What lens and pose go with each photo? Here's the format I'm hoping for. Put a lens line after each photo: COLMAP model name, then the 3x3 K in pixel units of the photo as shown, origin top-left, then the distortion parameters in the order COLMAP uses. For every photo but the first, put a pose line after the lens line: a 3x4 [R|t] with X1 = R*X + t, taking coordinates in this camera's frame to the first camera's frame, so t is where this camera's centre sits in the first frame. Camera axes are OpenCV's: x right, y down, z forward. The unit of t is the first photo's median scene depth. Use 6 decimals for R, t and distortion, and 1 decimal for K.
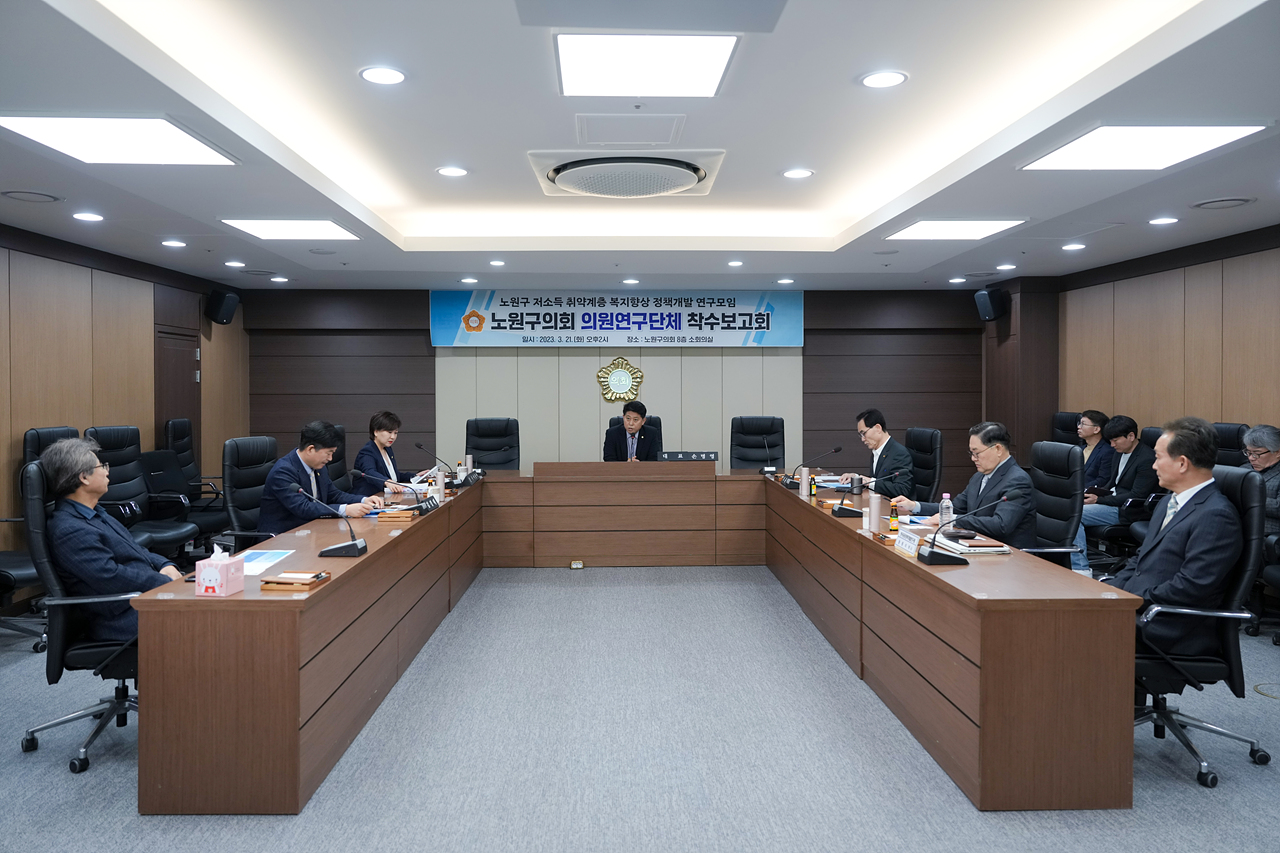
lens RADIAL K [[907.6, 0, 640.0], [0, 907.6, 426.5], [0, 0, 1]] dist [-0.000750, 0.000265]
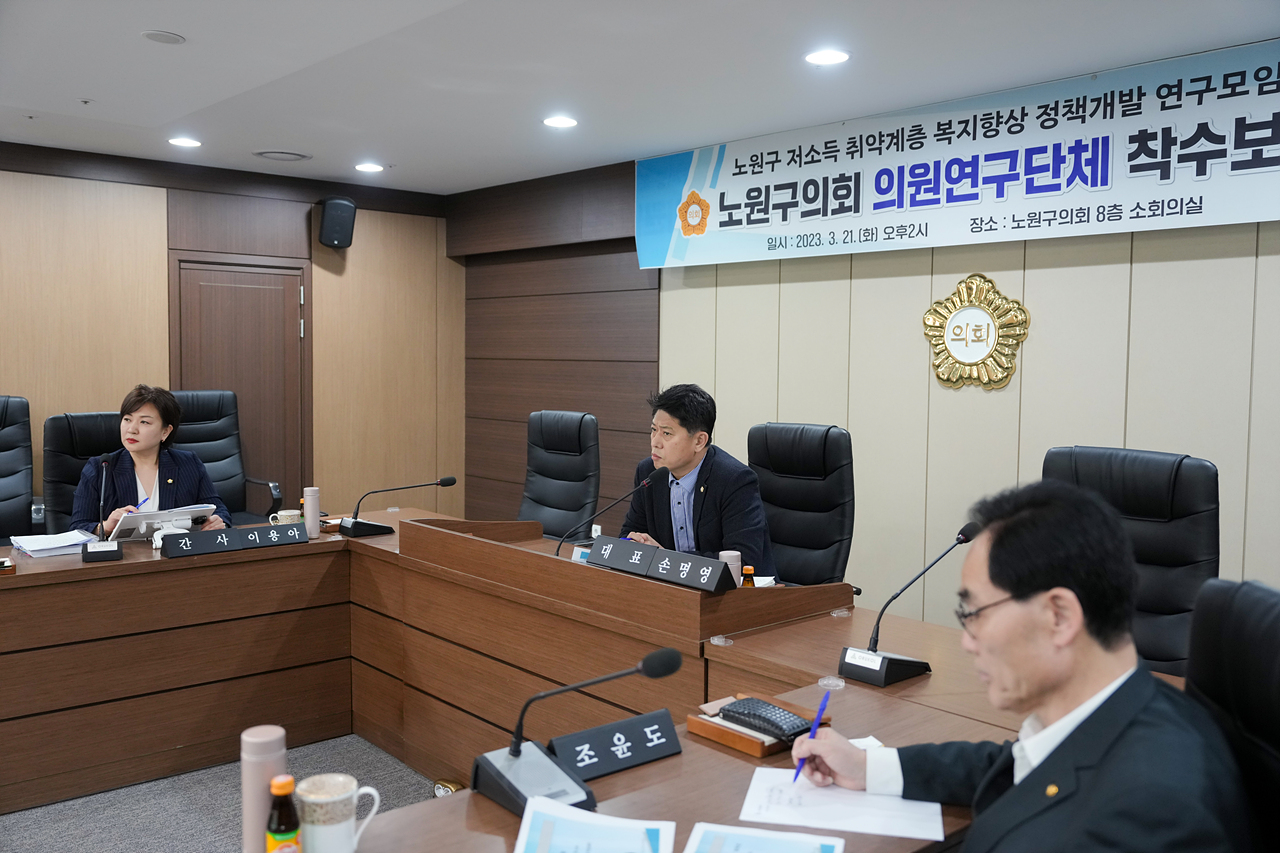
lens RADIAL K [[1109.3, 0, 640.0], [0, 1109.3, 426.5], [0, 0, 1]] dist [0.003607, 0.002692]
pose [[0.630953, 0.058484, -0.773613, 0.267592], [-0.042088, 0.998267, 0.041141, -0.024297], [0.774678, 0.006602, 0.632321, 0.594475]]
